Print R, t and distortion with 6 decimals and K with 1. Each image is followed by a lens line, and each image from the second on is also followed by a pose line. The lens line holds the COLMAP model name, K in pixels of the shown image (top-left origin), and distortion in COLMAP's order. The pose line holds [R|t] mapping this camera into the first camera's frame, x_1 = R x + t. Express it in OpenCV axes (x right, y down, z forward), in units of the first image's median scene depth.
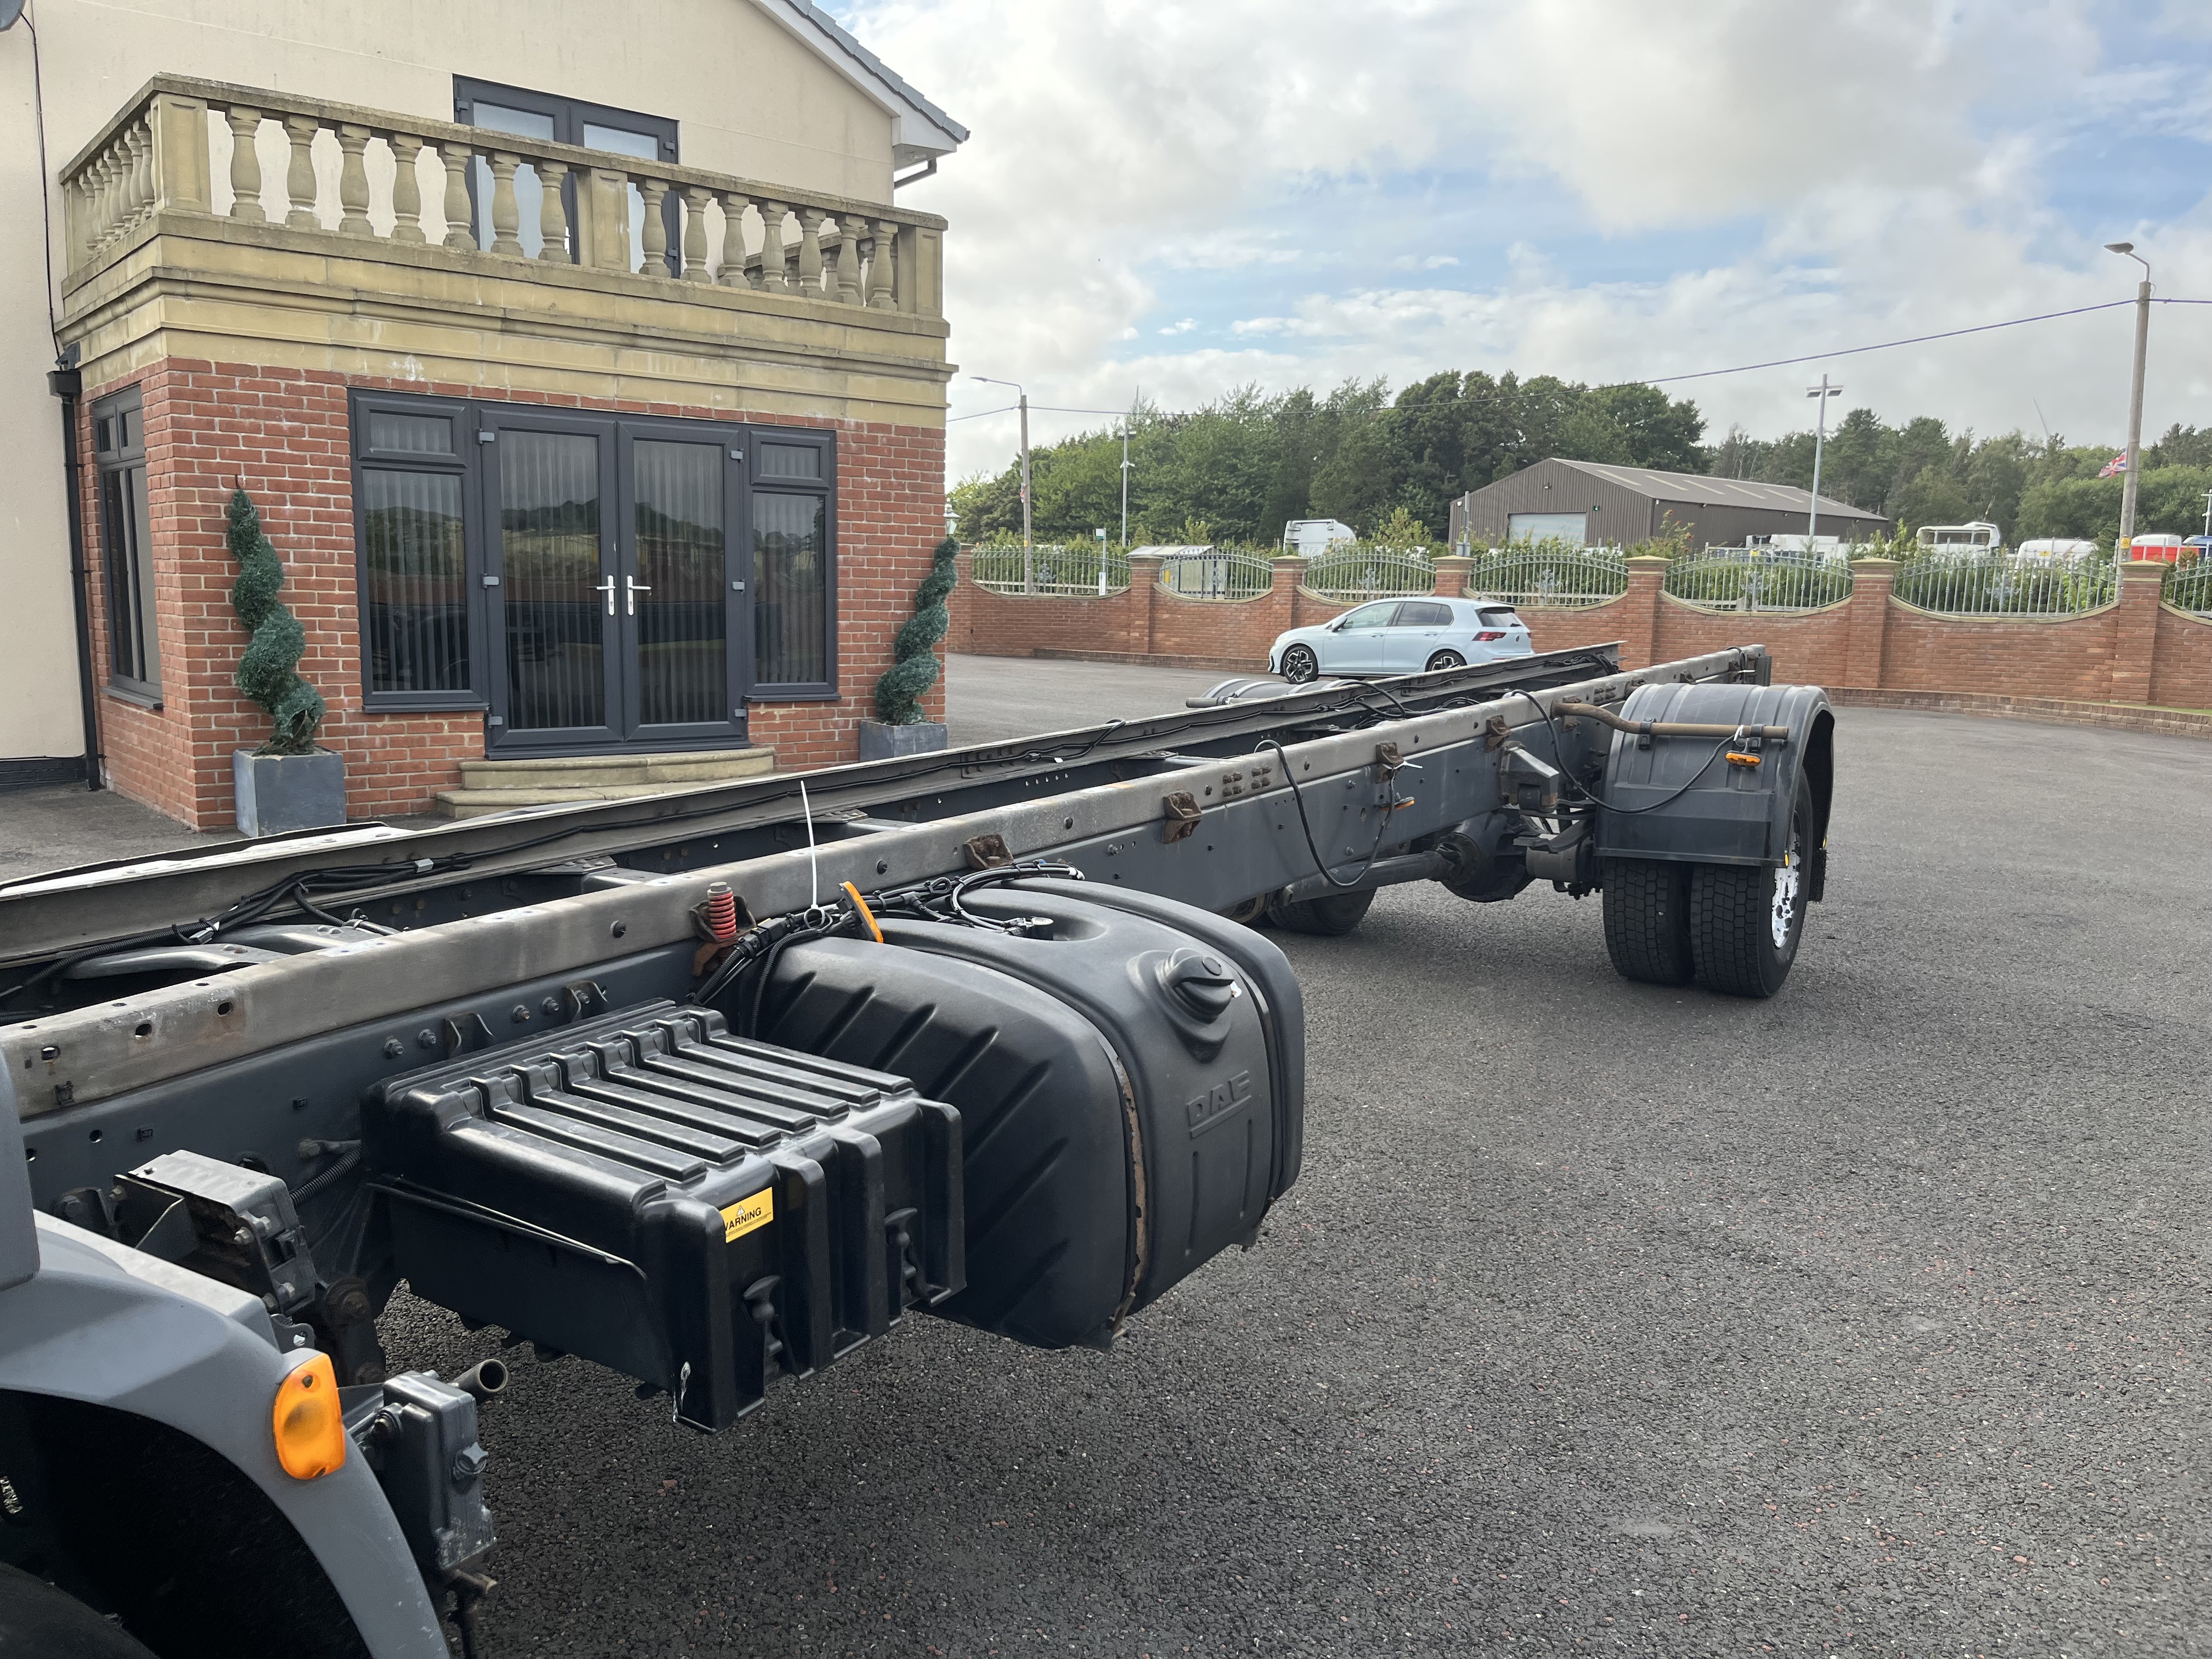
lens RADIAL K [[1676.2, 0, 1097.8], [0, 1676.2, 833.9], [0, 0, 1]] dist [0.032887, -0.001552]
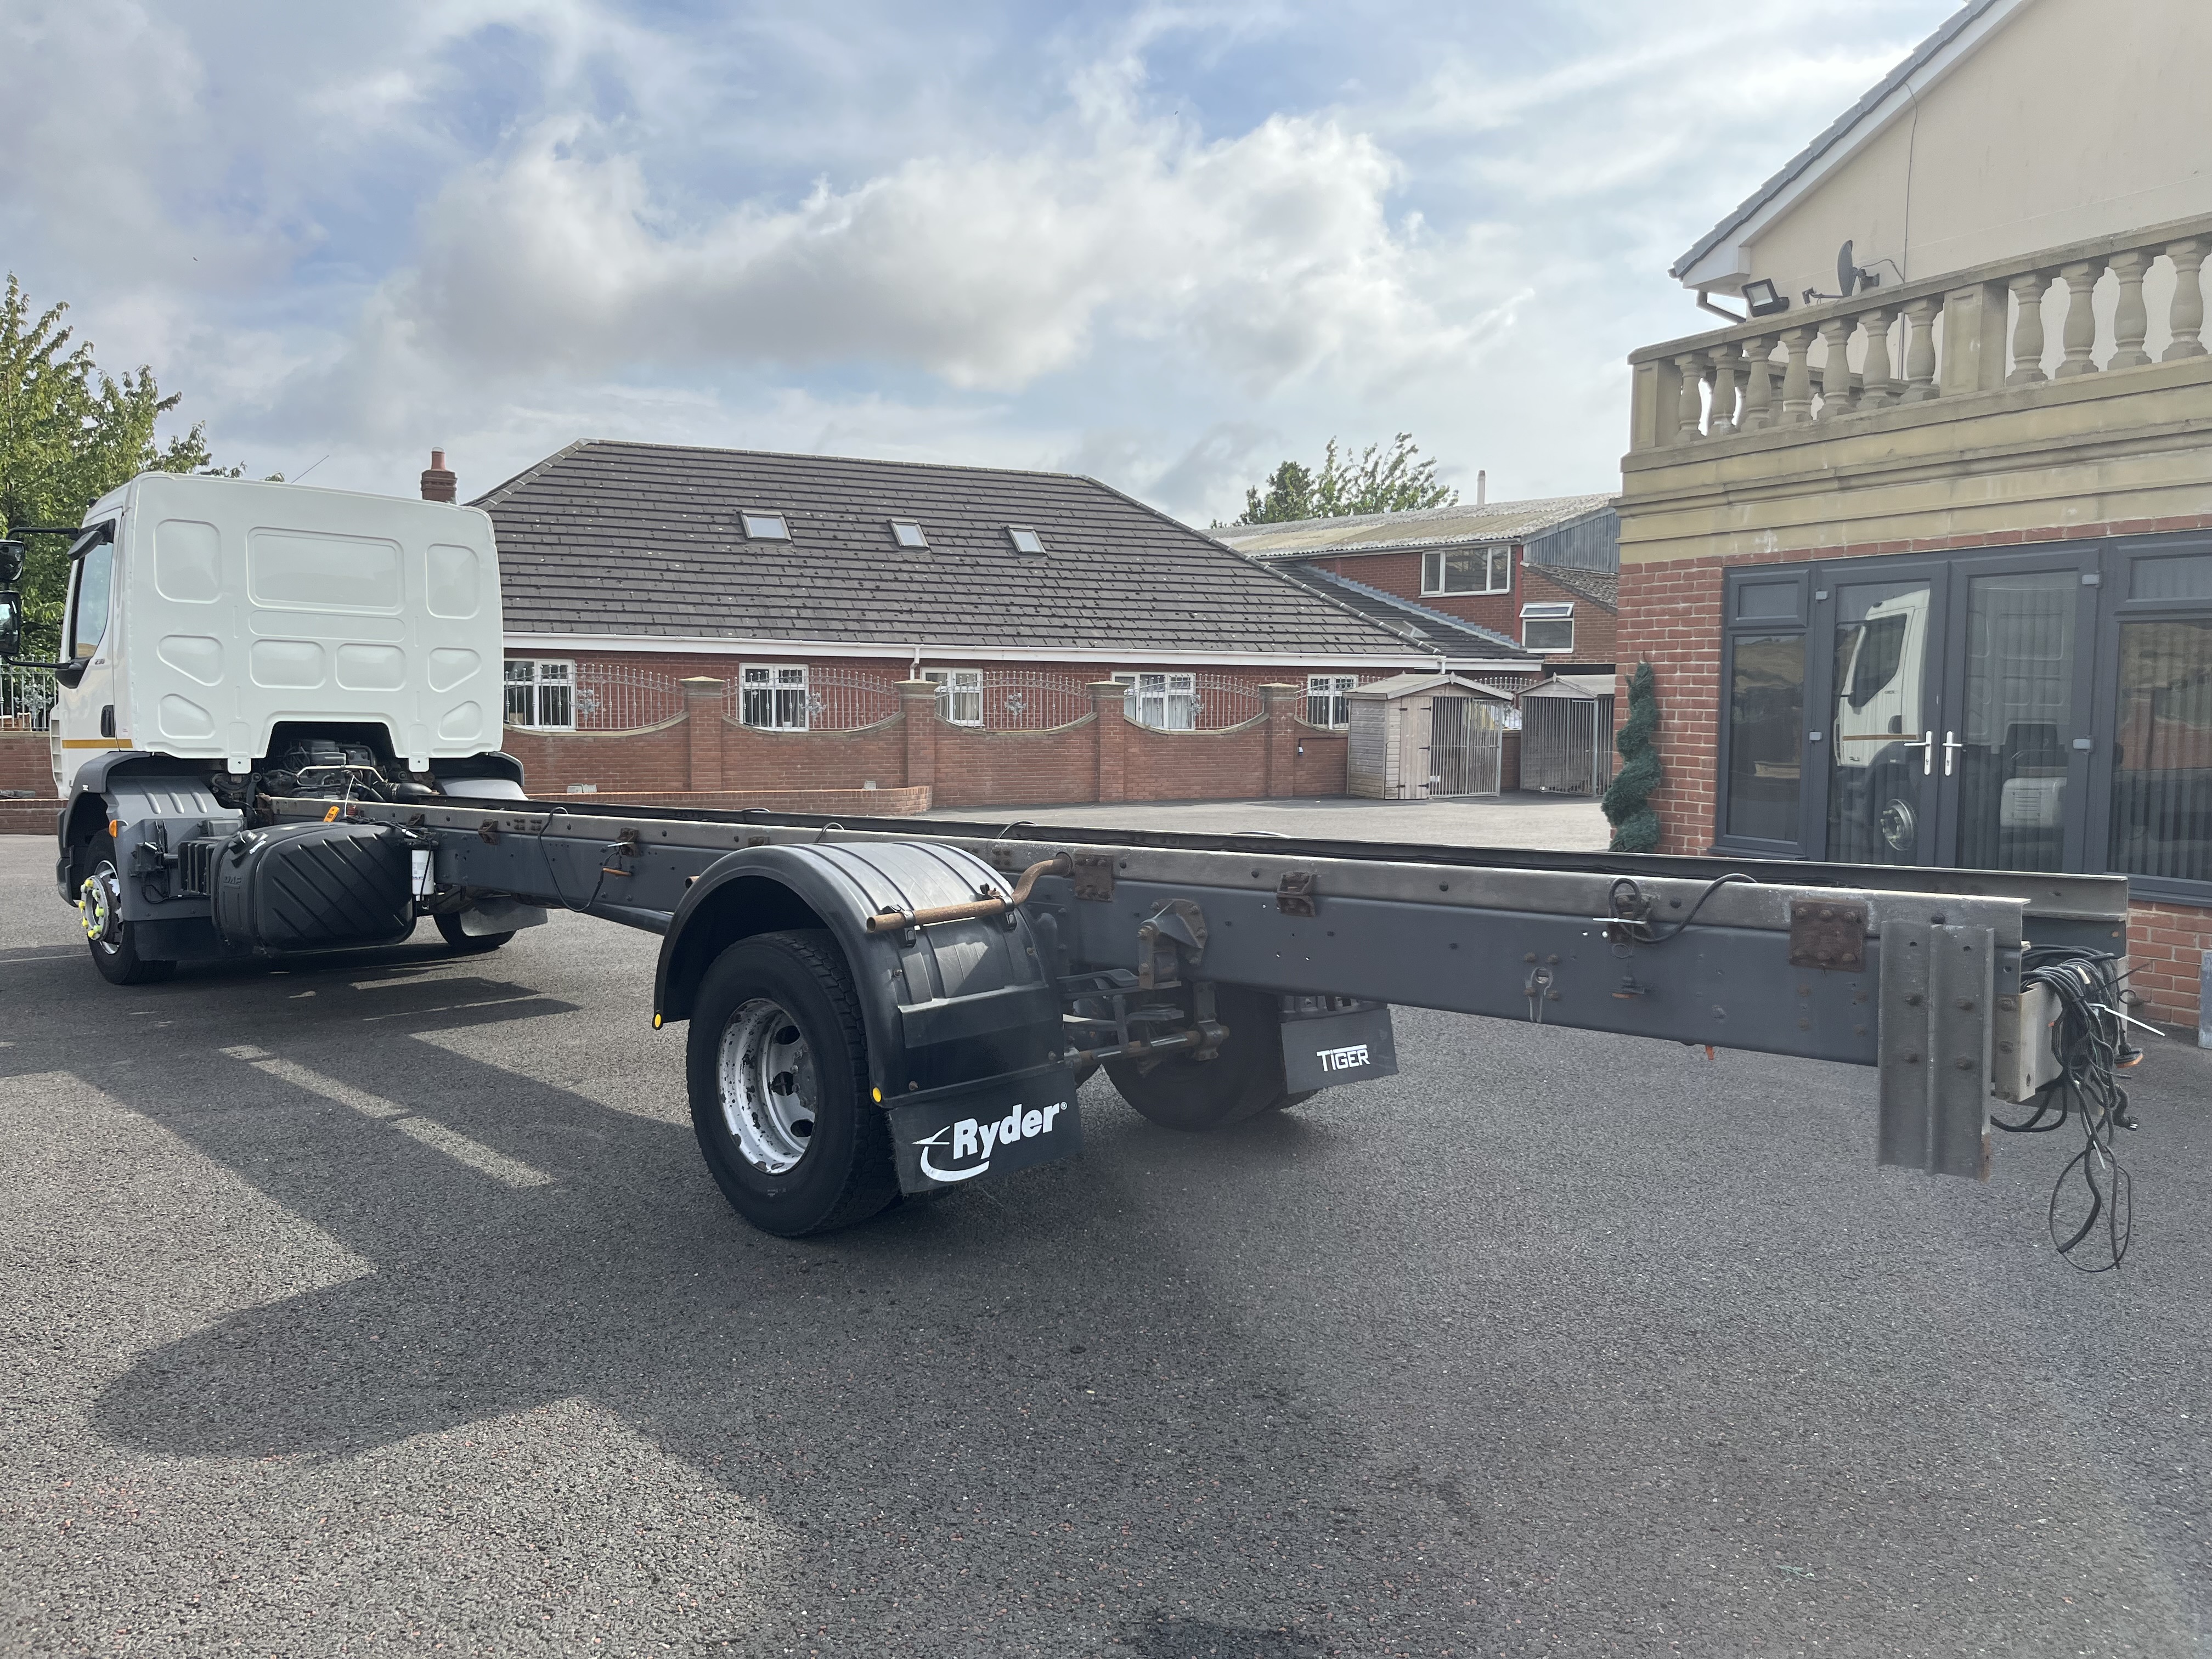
lens RADIAL K [[1676.2, 0, 1097.8], [0, 1676.2, 833.9], [0, 0, 1]] dist [0.032887, -0.001552]
pose [[-0.190404, 0.066972, -0.979419, 0.438631], [-0.147029, 0.984472, 0.095901, -0.077531], [0.970633, 0.162263, -0.177601, 0.473830]]
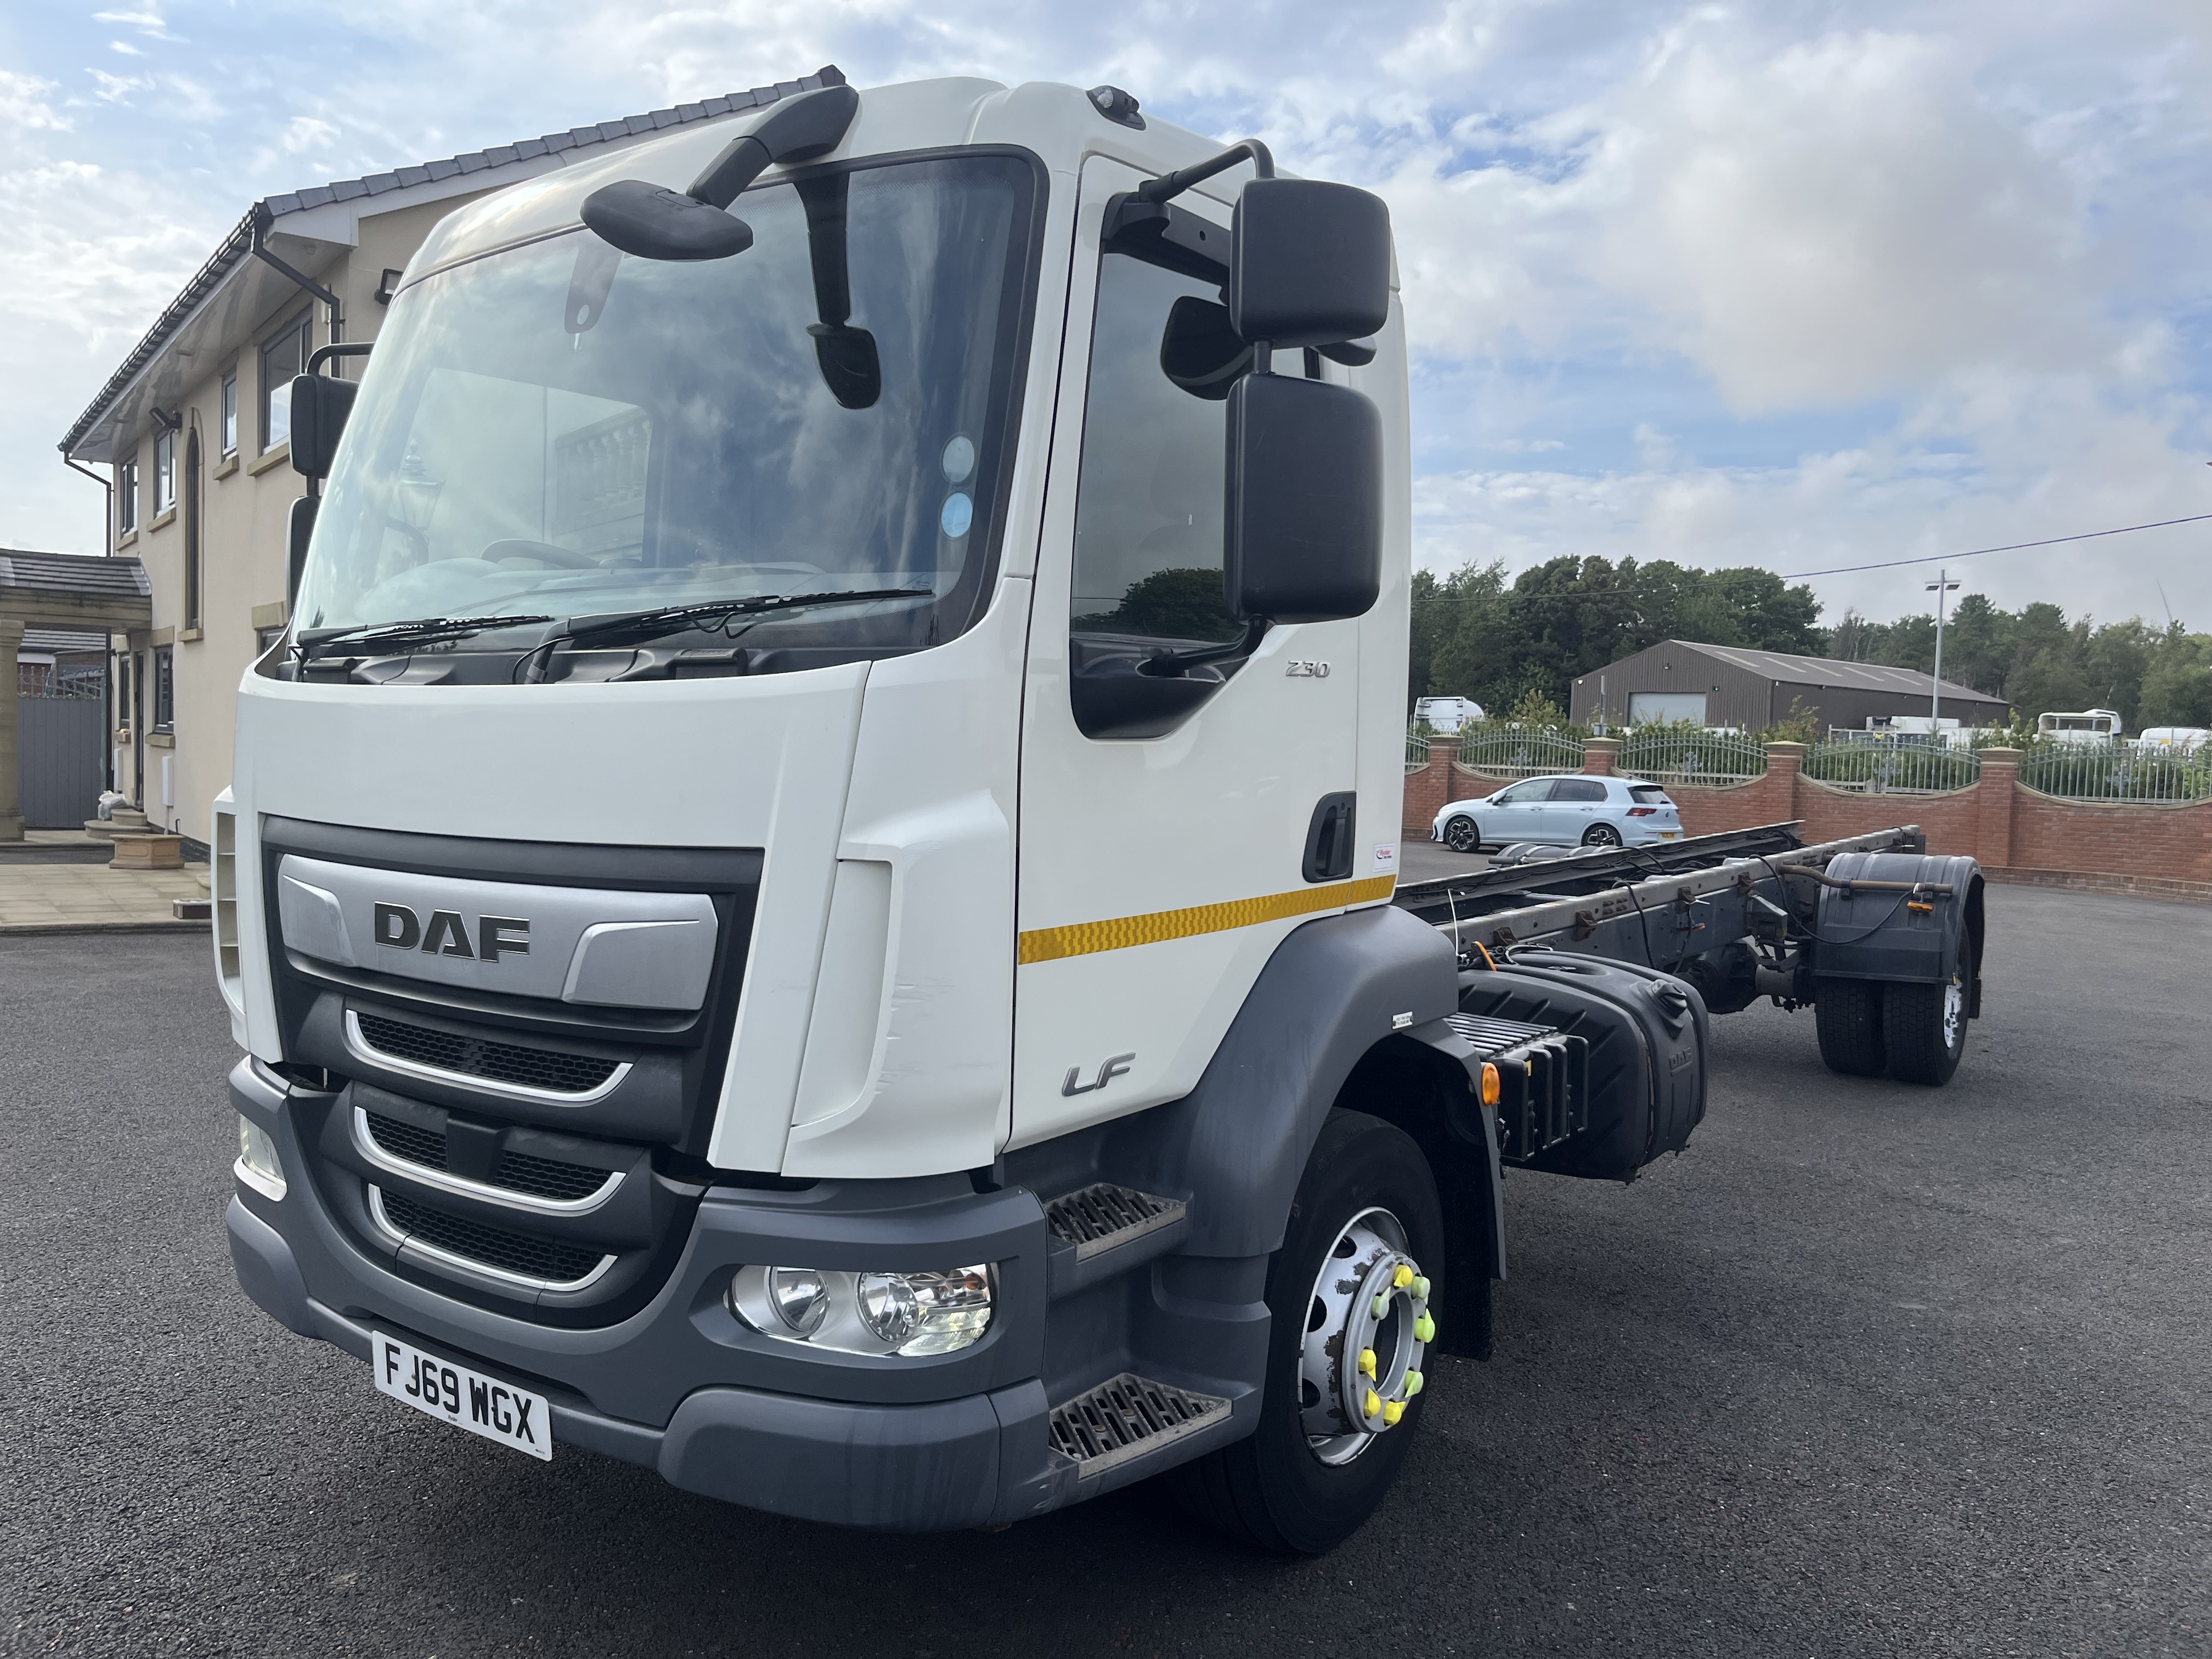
lens RADIAL K [[1771.7, 0, 1106.0], [0, 1771.7, 829.5], [0, 0, 1]] dist [0.101806, -0.108850]
pose [[0.999446, 0.016731, -0.028757, -0.082913], [-0.019553, 0.994711, -0.100833, 0.018371], [0.026918, 0.101340, 0.994488, -0.169114]]
